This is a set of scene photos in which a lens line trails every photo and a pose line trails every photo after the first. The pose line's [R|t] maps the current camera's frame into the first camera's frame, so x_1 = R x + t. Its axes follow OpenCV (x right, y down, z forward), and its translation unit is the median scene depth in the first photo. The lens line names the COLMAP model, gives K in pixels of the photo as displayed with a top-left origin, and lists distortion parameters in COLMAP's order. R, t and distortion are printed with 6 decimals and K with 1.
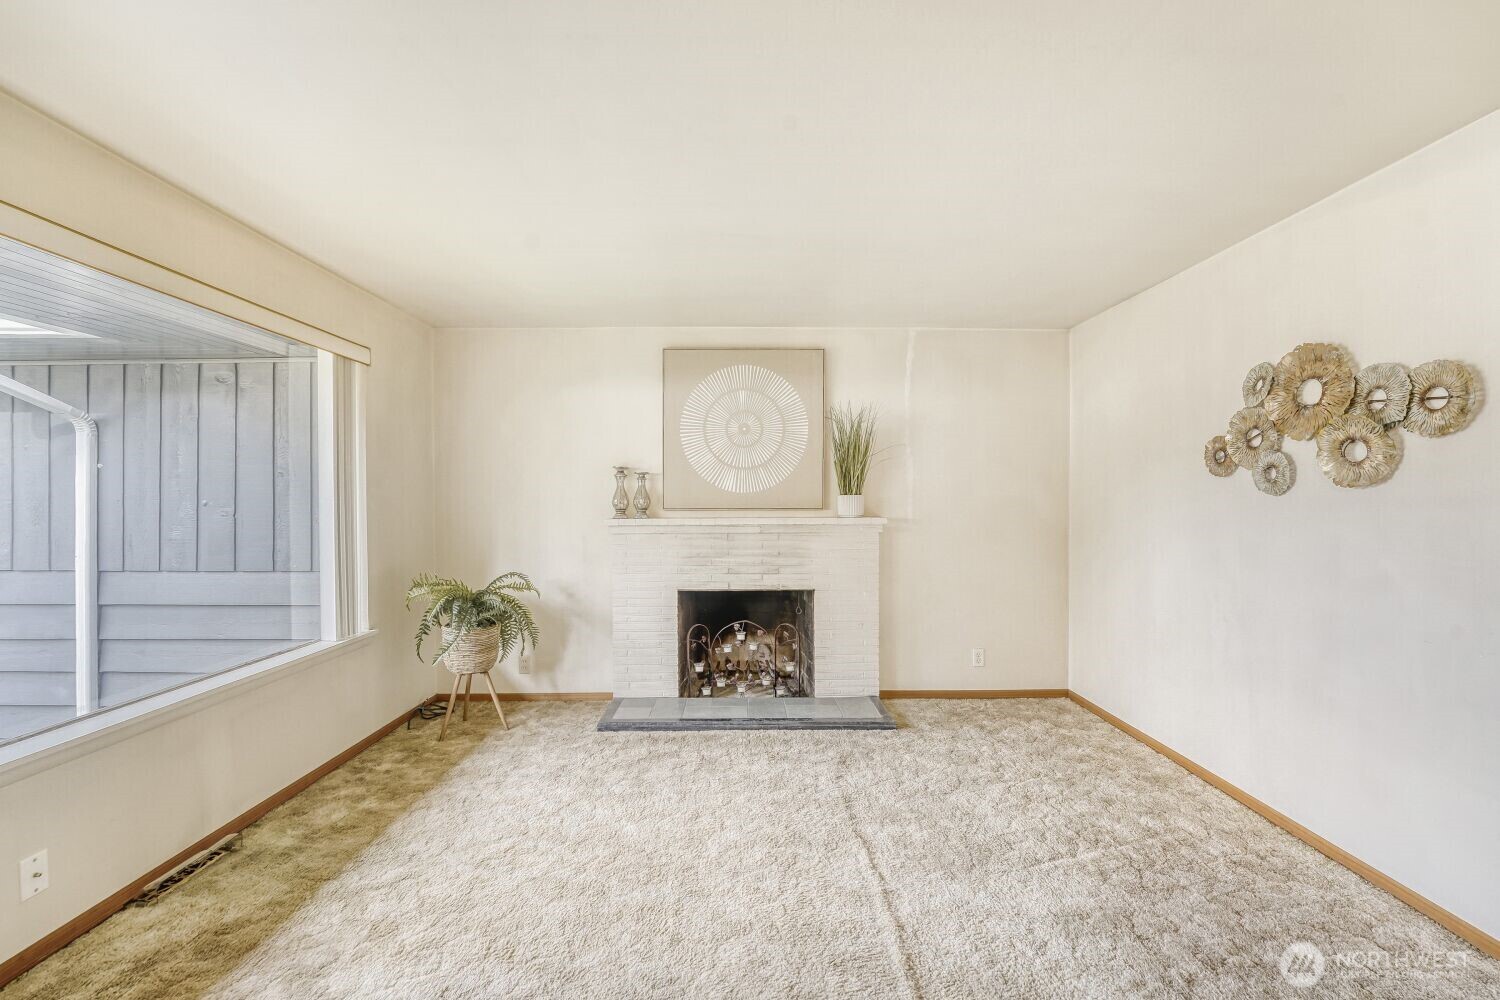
lens RADIAL K [[631.0, 0, 748.8], [0, 631.0, 504.0], [0, 0, 1]] dist [-0.023198, 0.000476]
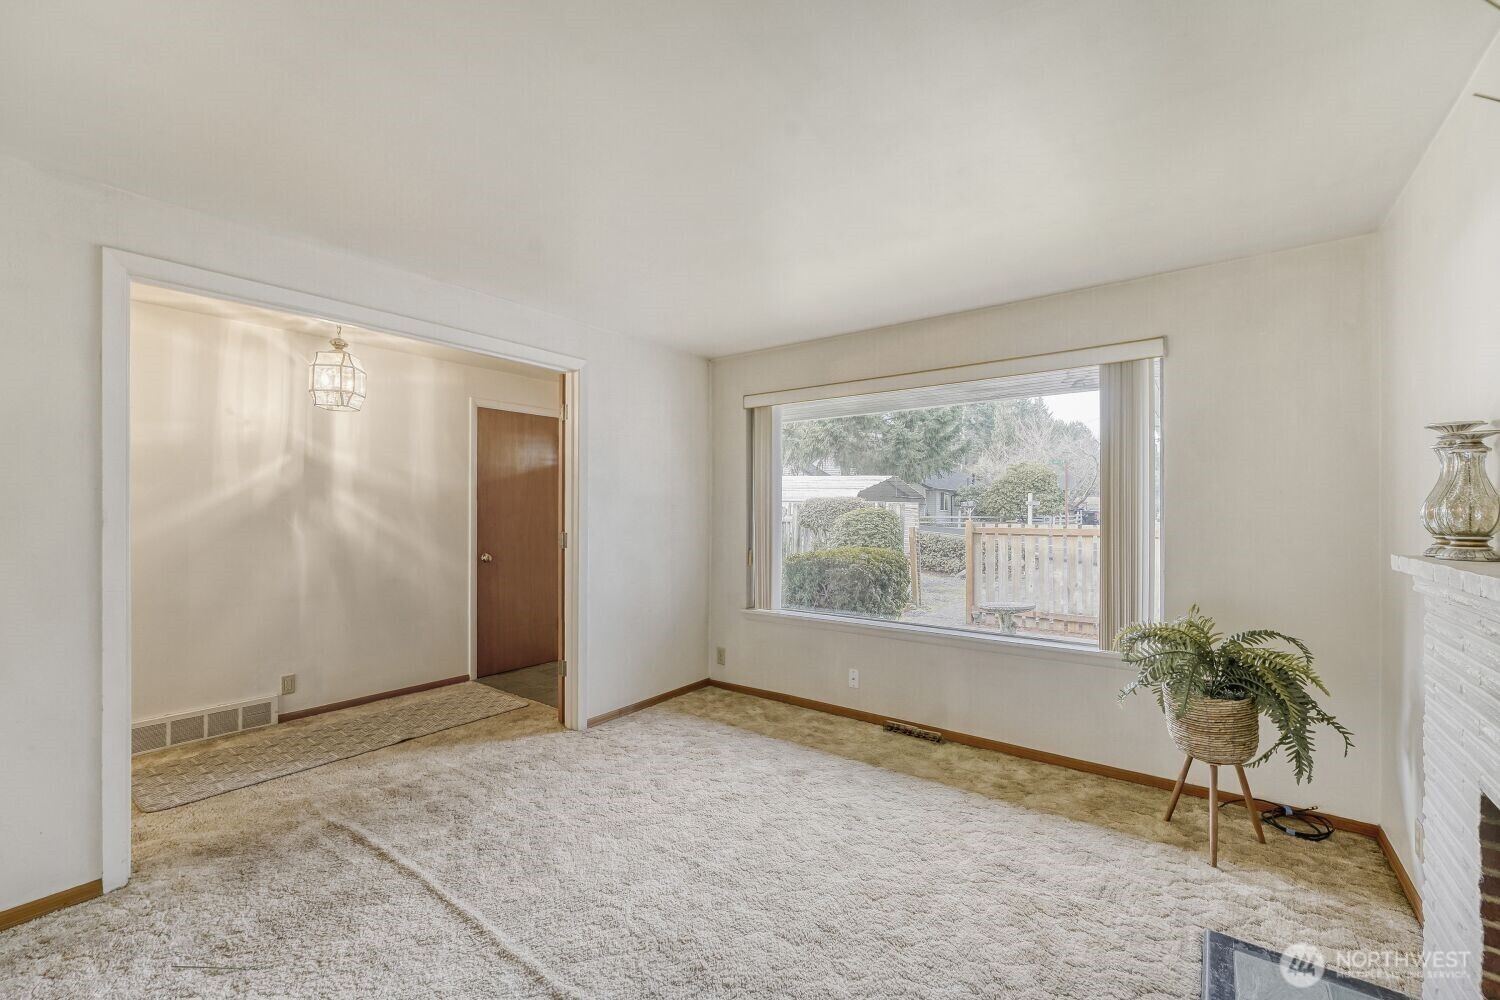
lens RADIAL K [[608.3, 0, 745.0], [0, 608.3, 512.5], [0, 0, 1]] dist [-0.014991, 0.000241]
pose [[-0.614372, 0.000166, -0.789016, 0.388662], [-0.008309, 0.999943, 0.006680, -0.003478], [0.788973, 0.010660, -0.614336, 0.970045]]
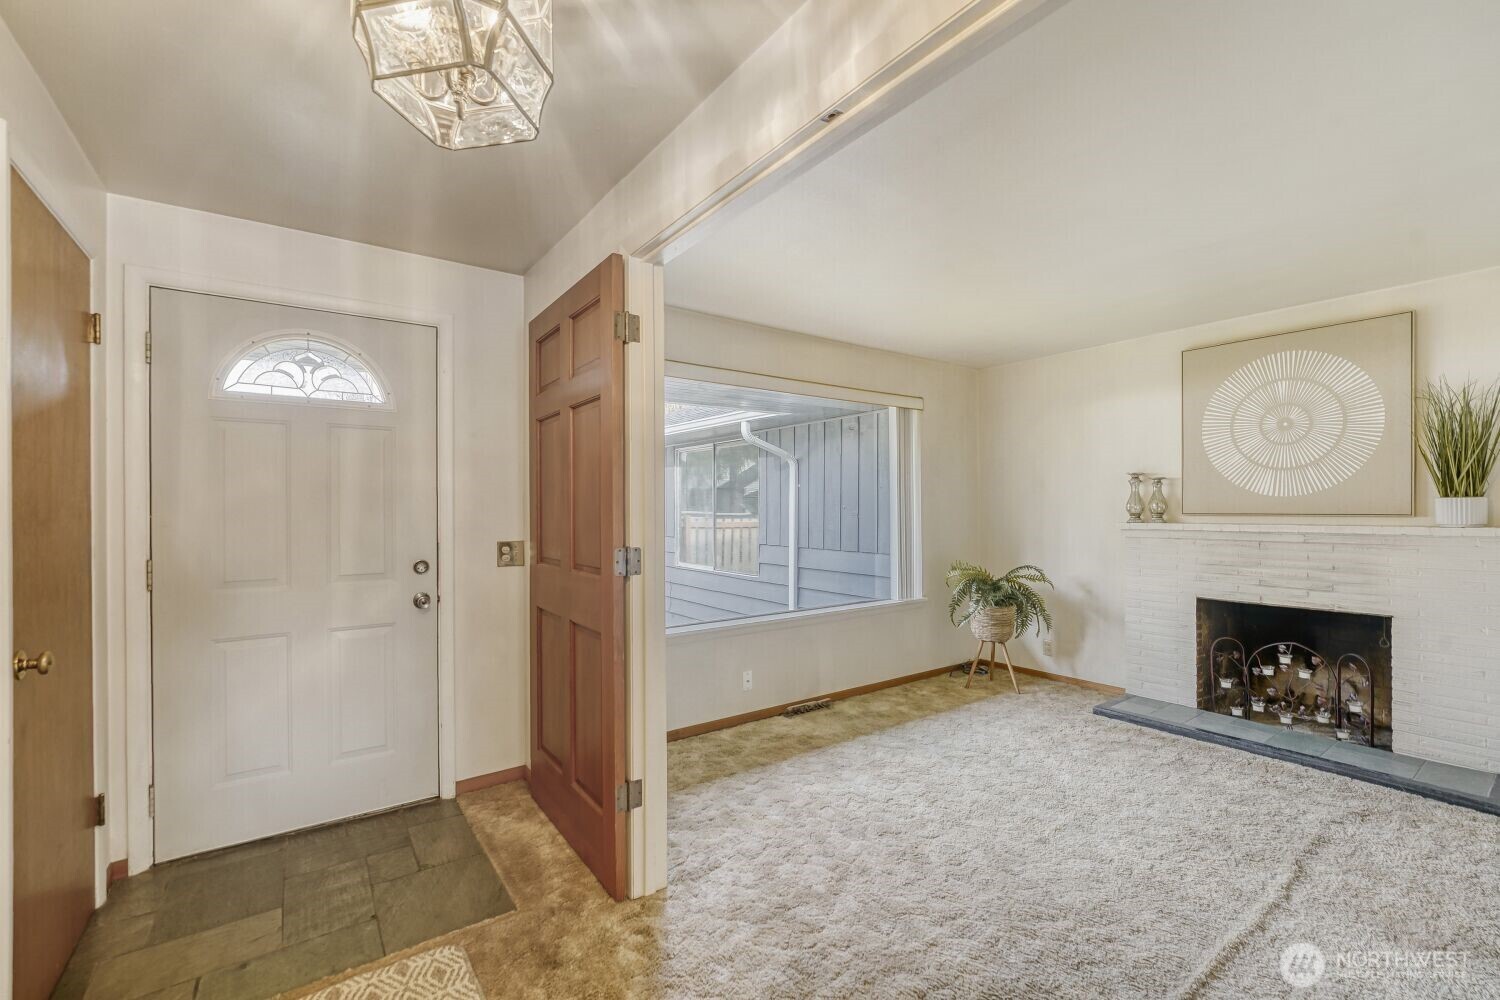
lens RADIAL K [[640.3, 0, 751.5], [0, 640.3, 508.5], [0, 0, 1]] dist [0.000390, 0.000122]
pose [[0.581486, 0.001488, -0.813555, 0.316411], [-0.003005, 0.999995, -0.000318, 0.002193], [0.813551, 0.002630, 0.581488, -0.142635]]
